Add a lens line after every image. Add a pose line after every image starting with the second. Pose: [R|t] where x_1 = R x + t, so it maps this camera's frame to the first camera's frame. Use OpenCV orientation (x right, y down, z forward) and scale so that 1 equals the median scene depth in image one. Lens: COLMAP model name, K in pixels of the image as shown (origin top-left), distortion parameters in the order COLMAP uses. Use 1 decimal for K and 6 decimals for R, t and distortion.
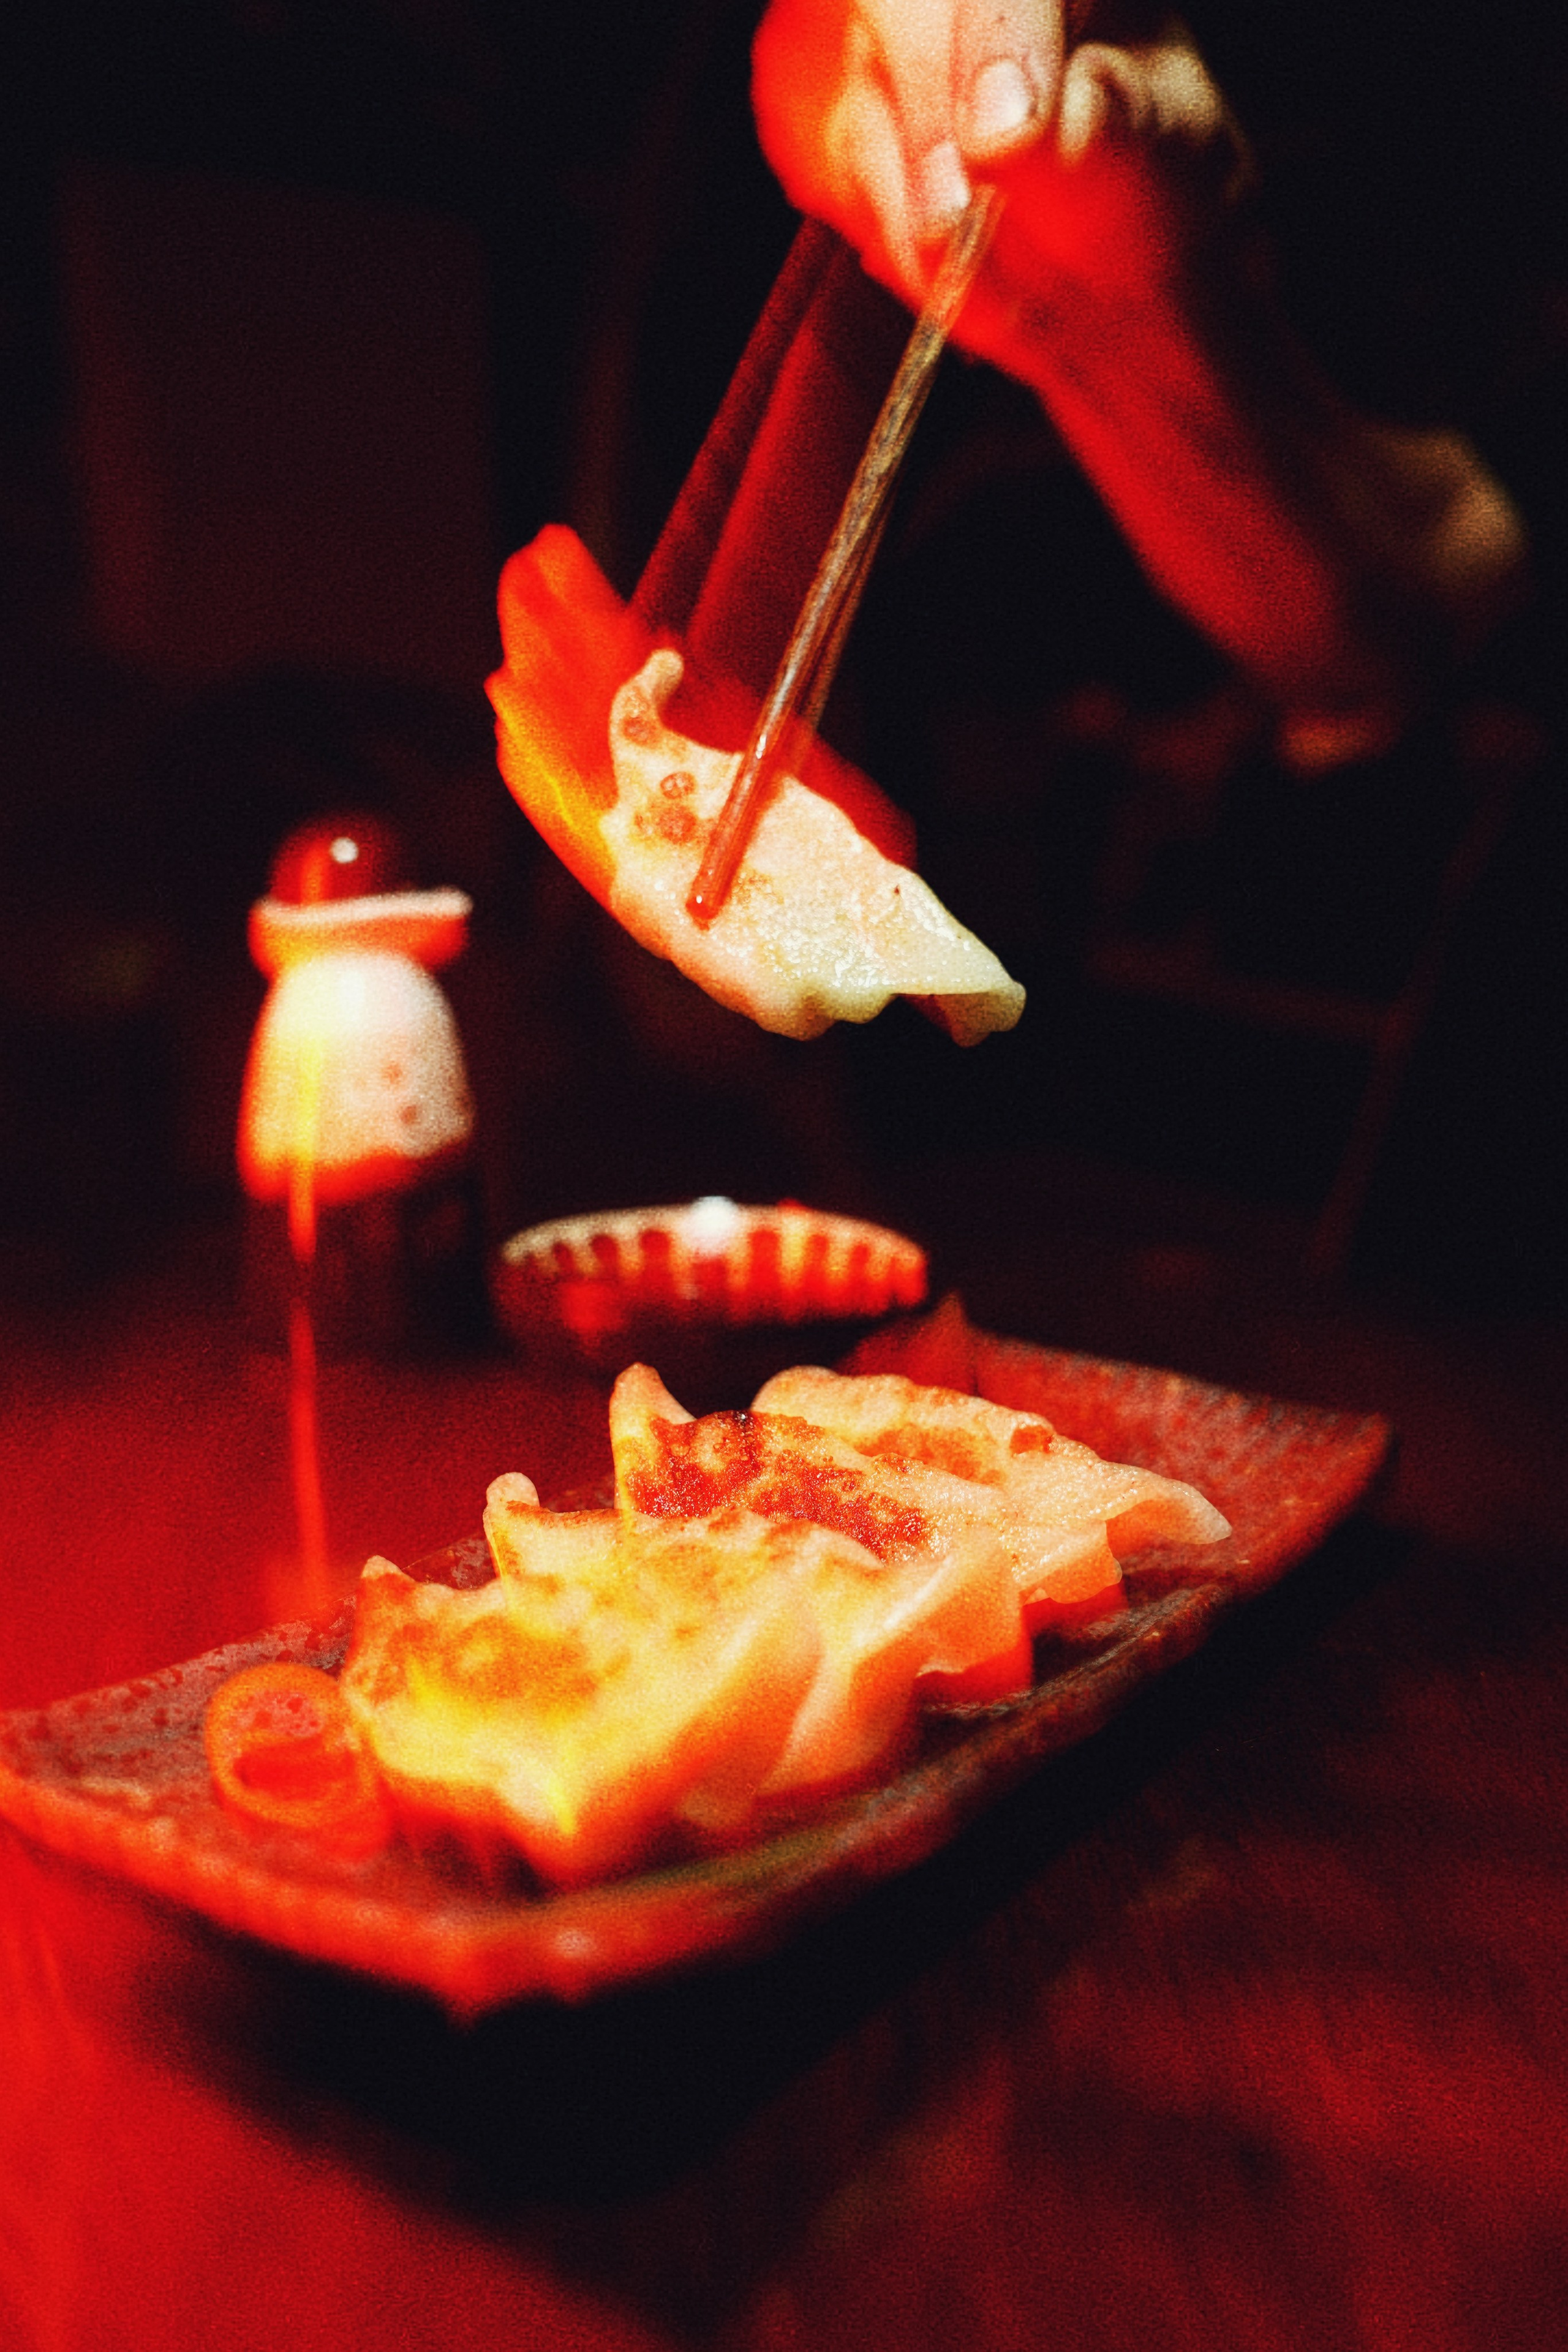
lens RADIAL K [[2220.3, 0, 783.5], [0, 2220.3, 1176.7], [0, 0, 1]] dist [0.000665, 0.000000]
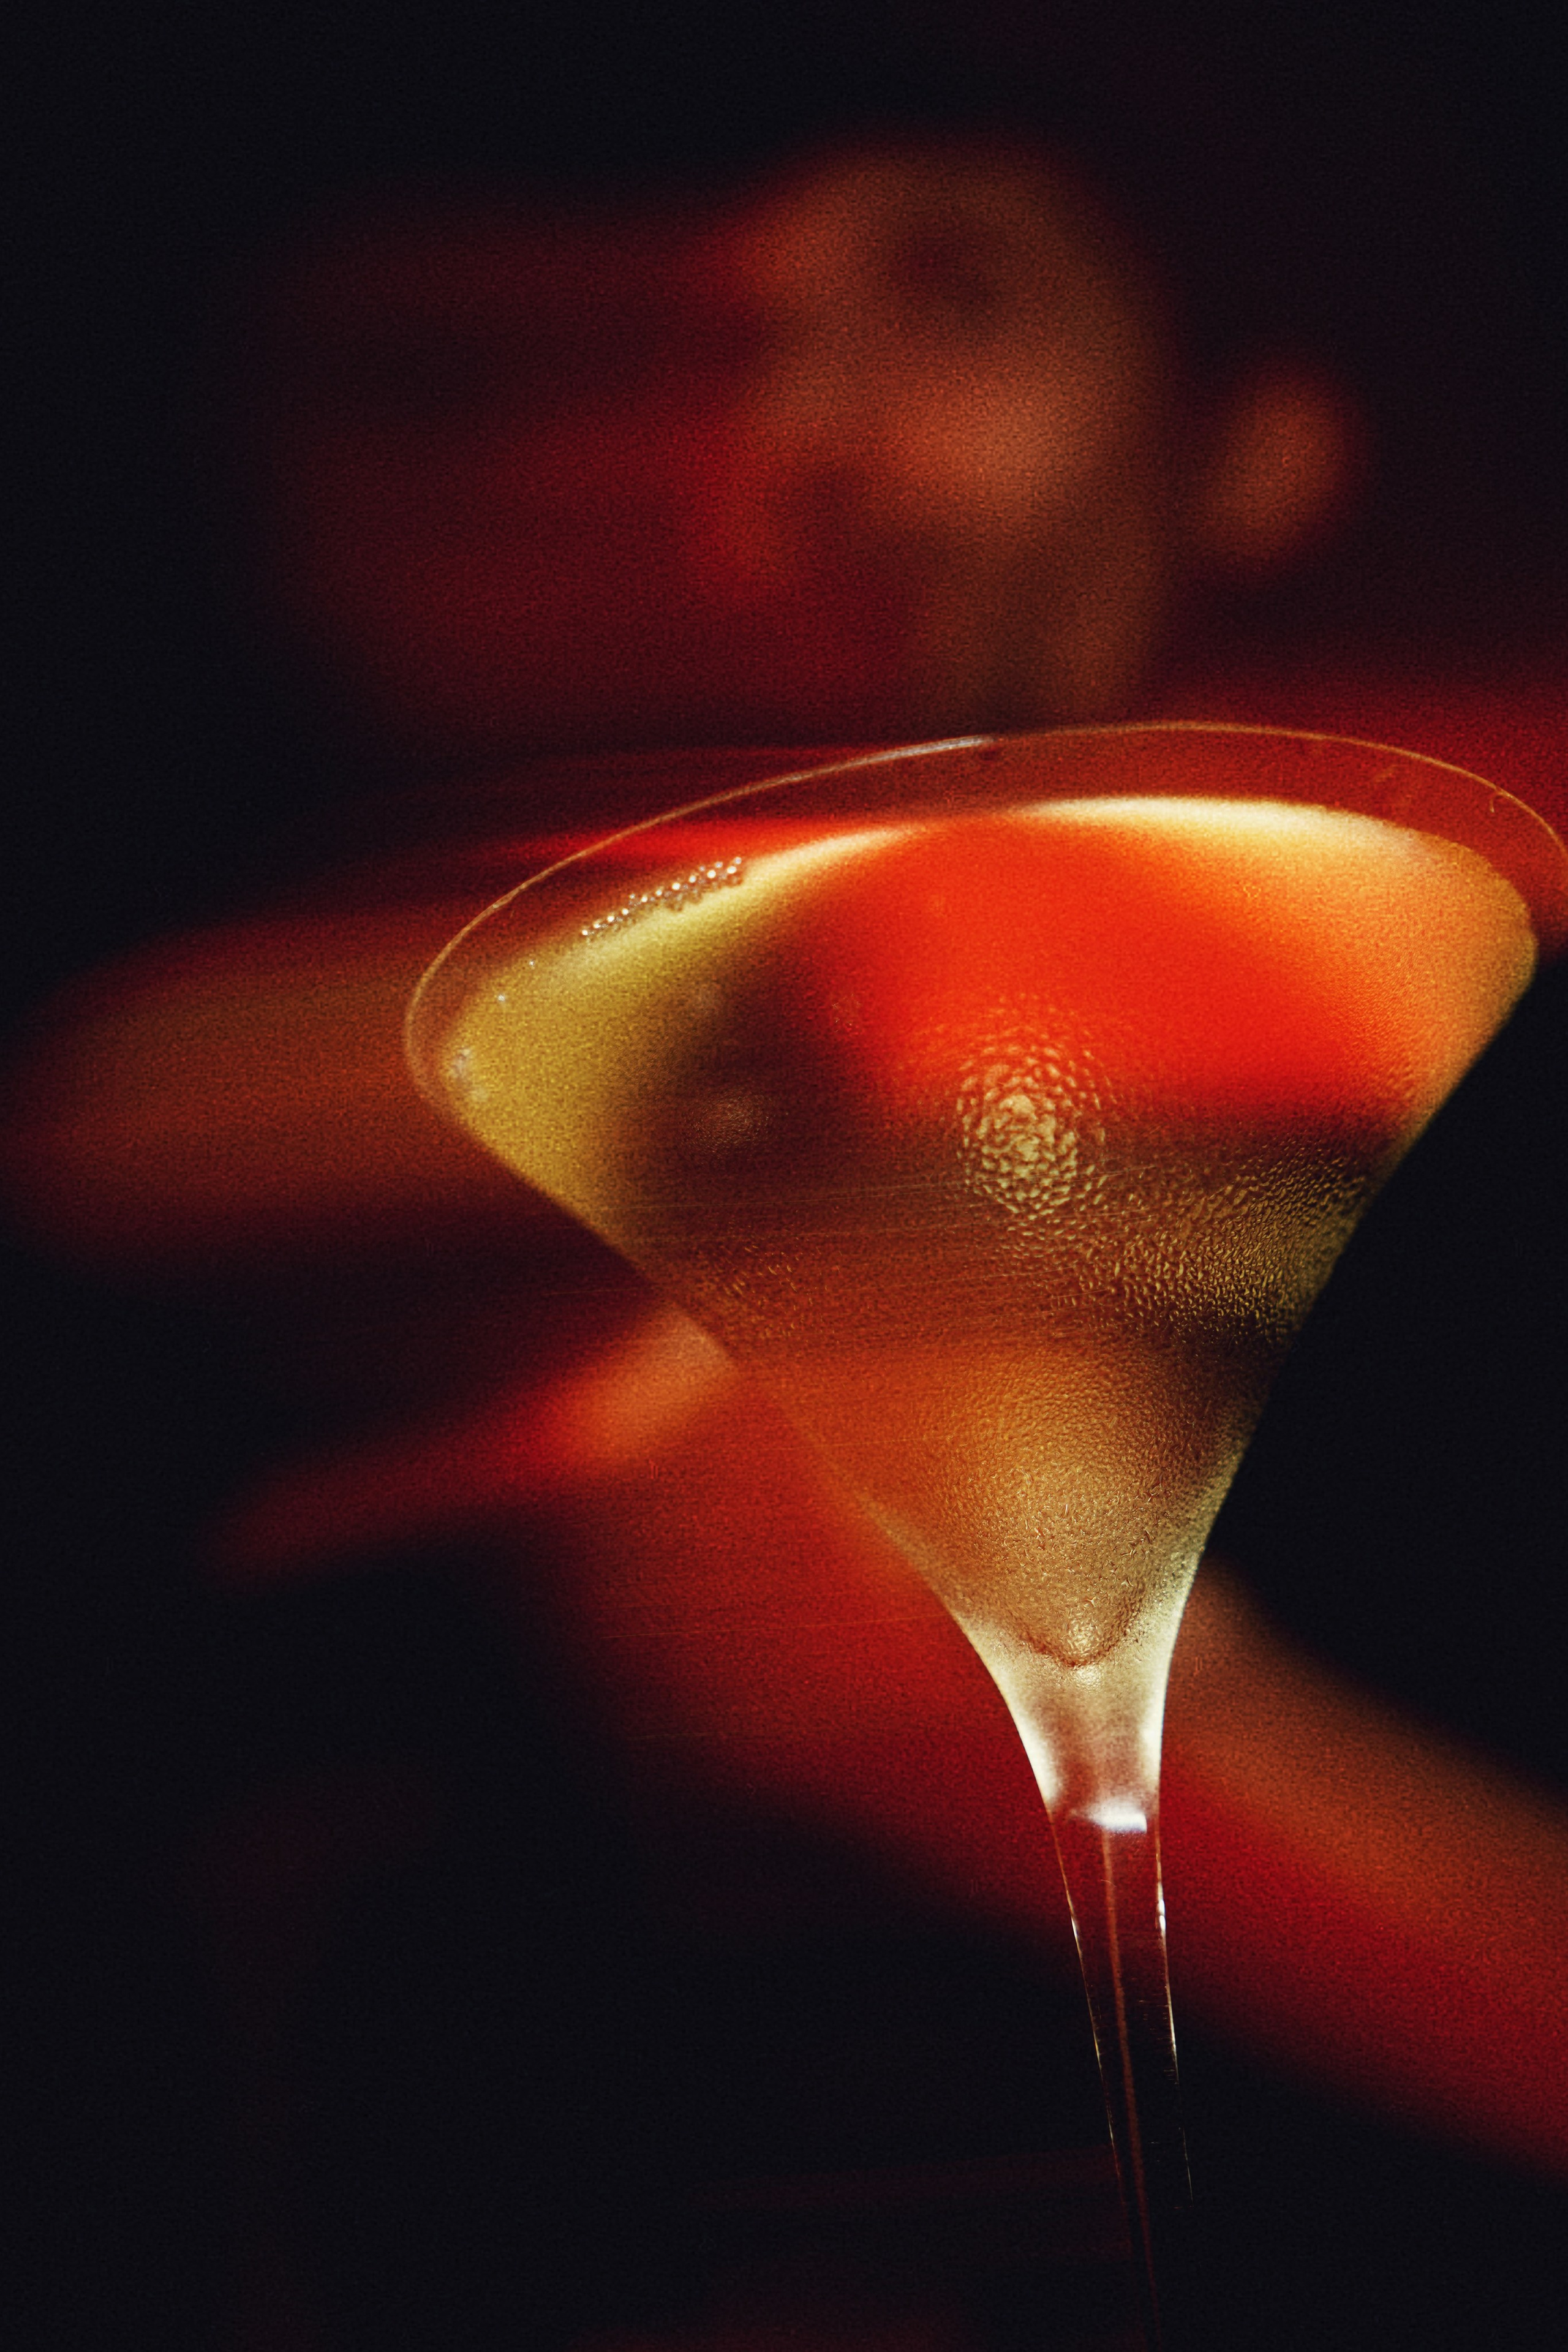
lens RADIAL K [[3416.8, 0, 784.0], [0, 3416.8, 1176.0], [0, 0, 1]] dist [0.002503, 0.000000]
pose [[1.000000, 0.000296, -0.000139, 0.490623], [-0.000296, 1.000000, 0.000331, -0.000877], [0.000140, -0.000331, 1.000000, -0.538828]]
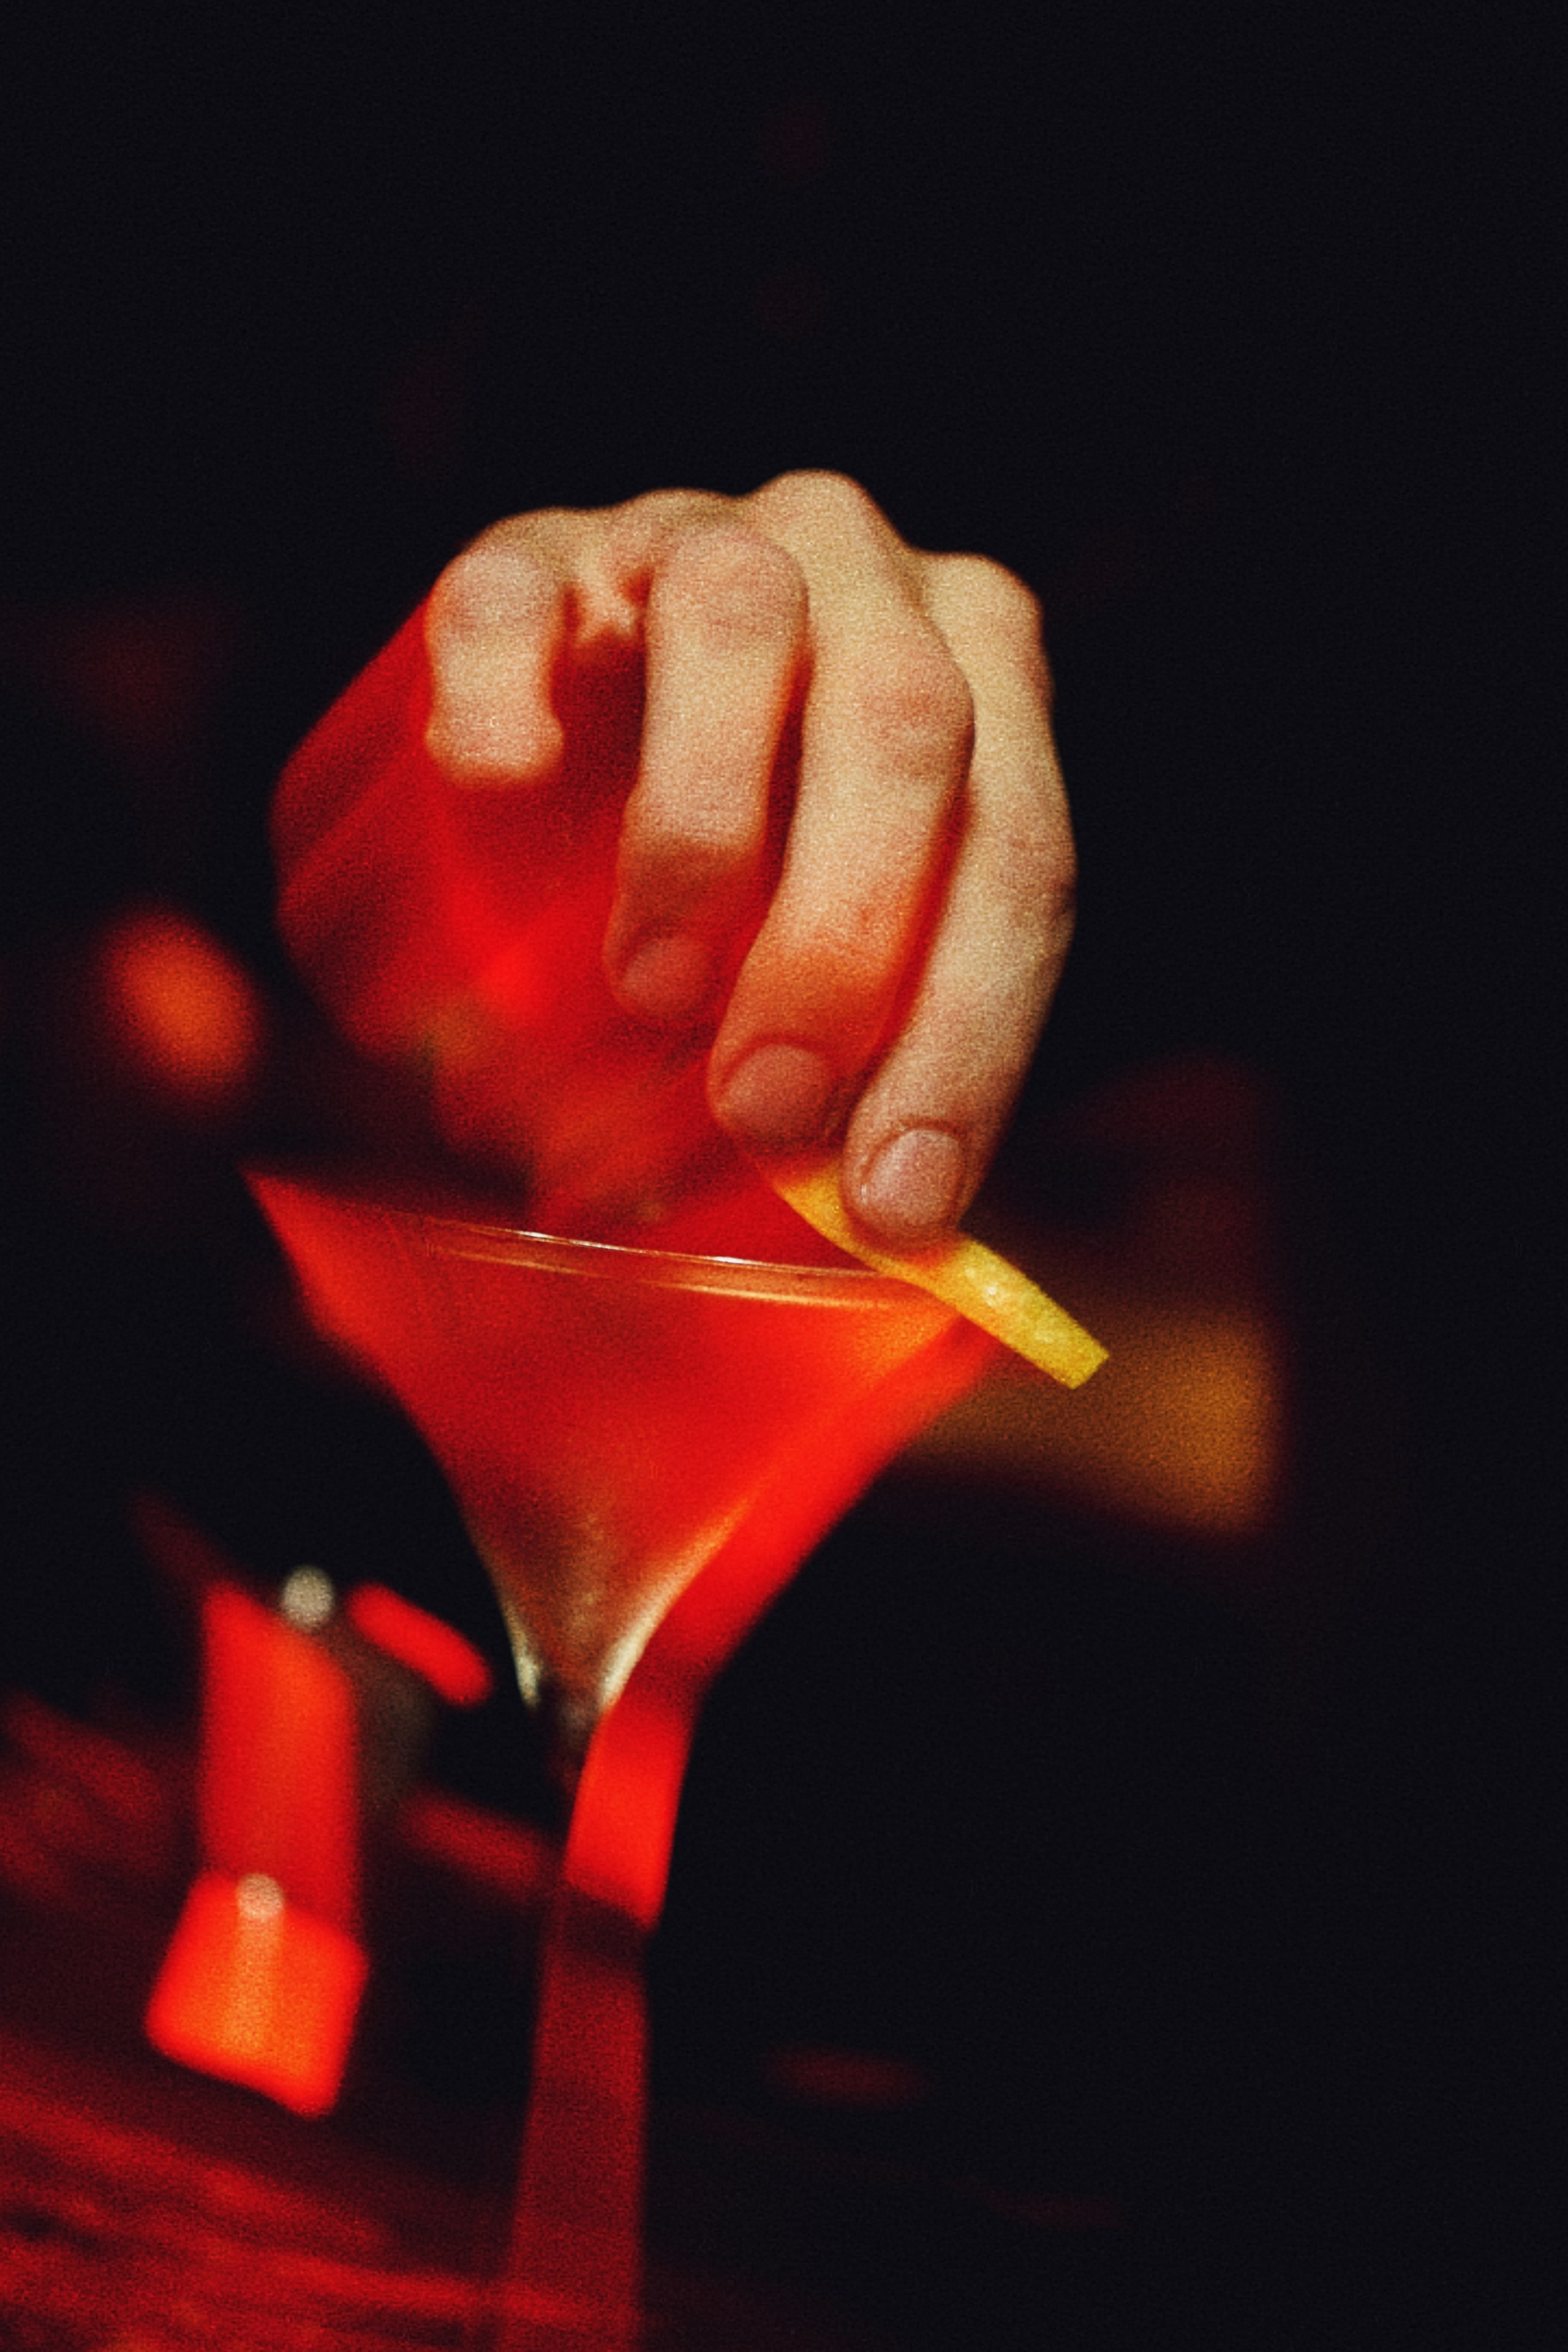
lens RADIAL K [[3416.8, 0, 784.3], [0, 3416.8, 1175.8], [0, 0, 1]] dist [0.002503, 0.000000]
pose [[1.000000, -0.000010, 0.000461, -0.000376], [0.000010, 1.000000, 0.000290, -0.000866], [-0.000461, -0.000290, 1.000000, -0.538798]]
